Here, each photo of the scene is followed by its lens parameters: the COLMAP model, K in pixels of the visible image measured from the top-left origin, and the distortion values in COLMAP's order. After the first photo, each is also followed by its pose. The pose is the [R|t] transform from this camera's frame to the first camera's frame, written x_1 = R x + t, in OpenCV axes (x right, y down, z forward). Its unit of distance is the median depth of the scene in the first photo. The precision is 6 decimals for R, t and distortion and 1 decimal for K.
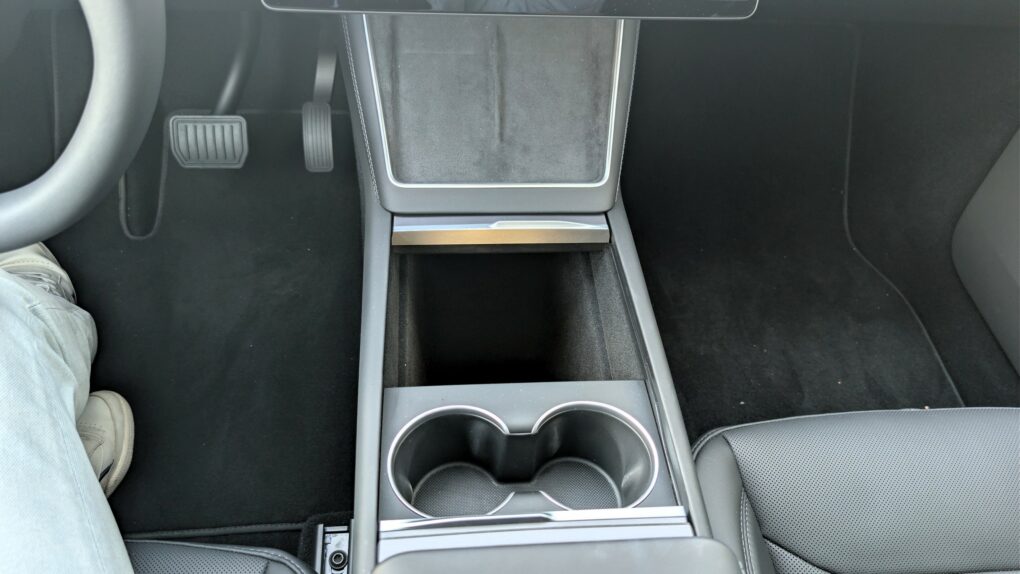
lens RADIAL K [[716.2, 0, 505.2], [0, 716.2, 289.4], [0, 0, 1]] dist [-0.004751, -0.005343]
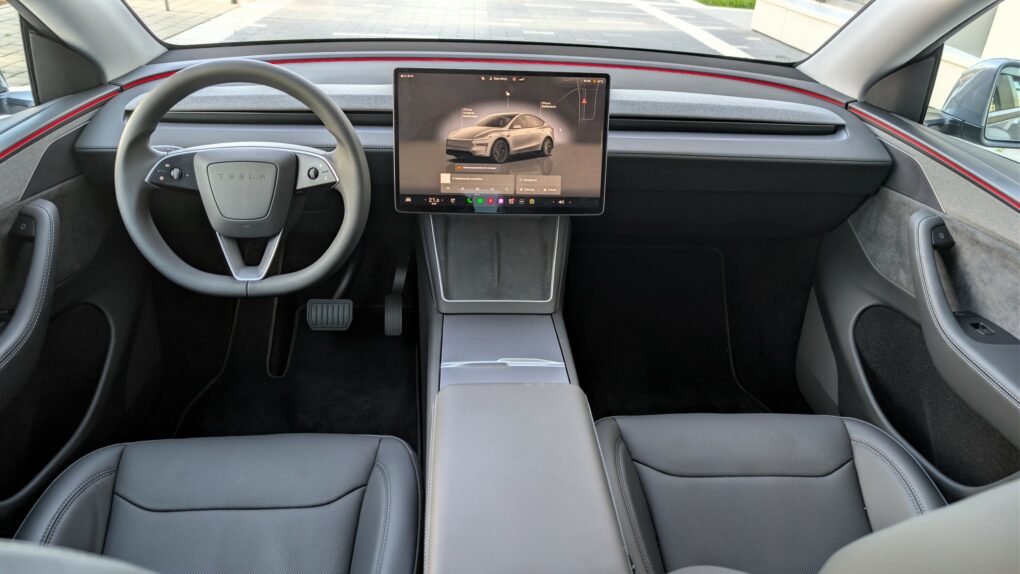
lens RADIAL K [[716.2, 0, 505.2], [0, 716.2, 289.4], [0, 0, 1]] dist [-0.004751, -0.005343]
pose [[0.999376, -0.011898, -0.033268, 0.079109], [-0.001895, 0.922190, -0.386733, 0.576668], [0.035281, 0.386554, 0.921592, -0.824314]]
